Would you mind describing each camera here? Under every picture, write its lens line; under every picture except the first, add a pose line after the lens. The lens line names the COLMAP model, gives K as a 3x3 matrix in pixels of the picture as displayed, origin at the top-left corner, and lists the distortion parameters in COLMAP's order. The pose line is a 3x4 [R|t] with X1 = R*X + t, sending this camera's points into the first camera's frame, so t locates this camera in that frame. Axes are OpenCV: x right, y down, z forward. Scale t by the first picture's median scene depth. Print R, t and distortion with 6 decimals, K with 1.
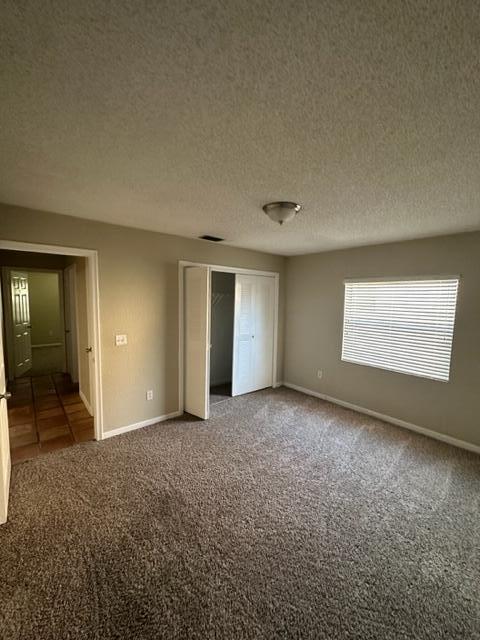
lens RADIAL K [[253.9, 0, 240.6], [0, 253.9, 318.5], [0, 0, 1]] dist [-0.002319, 0.001087]
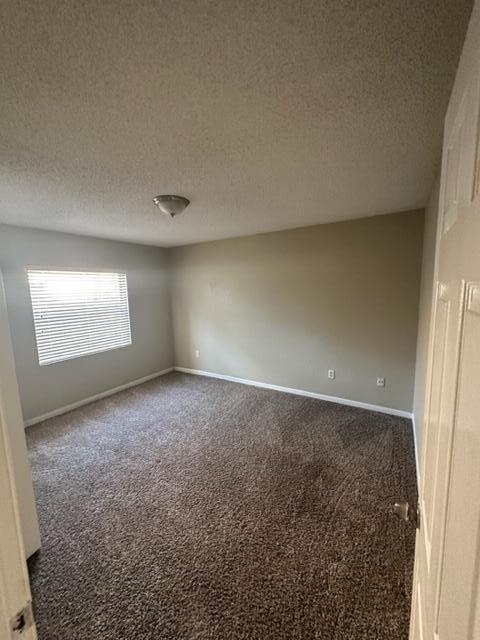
lens RADIAL K [[253.9, 0, 239.6], [0, 253.9, 322.5], [0, 0, 1]] dist [-0.002319, 0.001087]
pose [[-0.307168, -0.136725, 0.941783, -1.005029], [0.096435, 0.980059, 0.173735, -0.094888], [-0.946757, 0.144187, -0.287857, 1.120282]]
